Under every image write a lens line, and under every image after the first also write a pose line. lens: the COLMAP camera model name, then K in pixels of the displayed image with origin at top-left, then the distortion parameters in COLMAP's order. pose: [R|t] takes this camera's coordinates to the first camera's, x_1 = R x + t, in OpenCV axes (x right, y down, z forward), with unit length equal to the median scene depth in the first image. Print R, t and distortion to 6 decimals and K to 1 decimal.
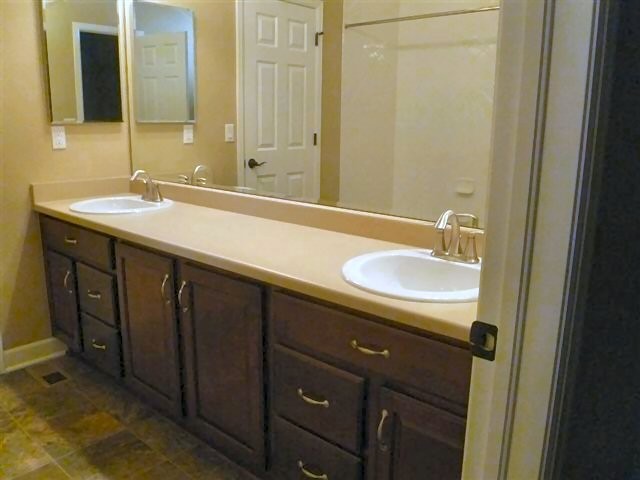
lens RADIAL K [[537.0, 0, 319.7], [0, 537.0, 243.7], [0, 0, 1]] dist [-0.074151, -0.000412]
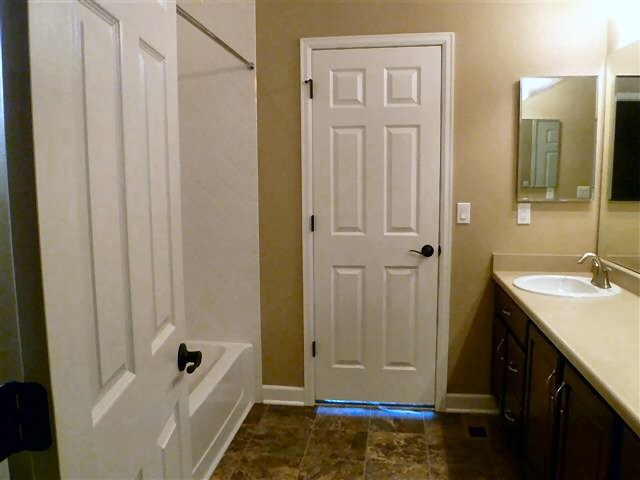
lens RADIAL K [[537.0, 0, 318.7], [0, 537.0, 239.2], [0, 0, 1]] dist [-0.074151, -0.000412]
pose [[0.540436, 0.087119, -0.836862, 0.195452], [-0.171439, 0.985161, -0.008156, -0.071423], [0.823734, 0.147879, 0.547352, 0.068433]]
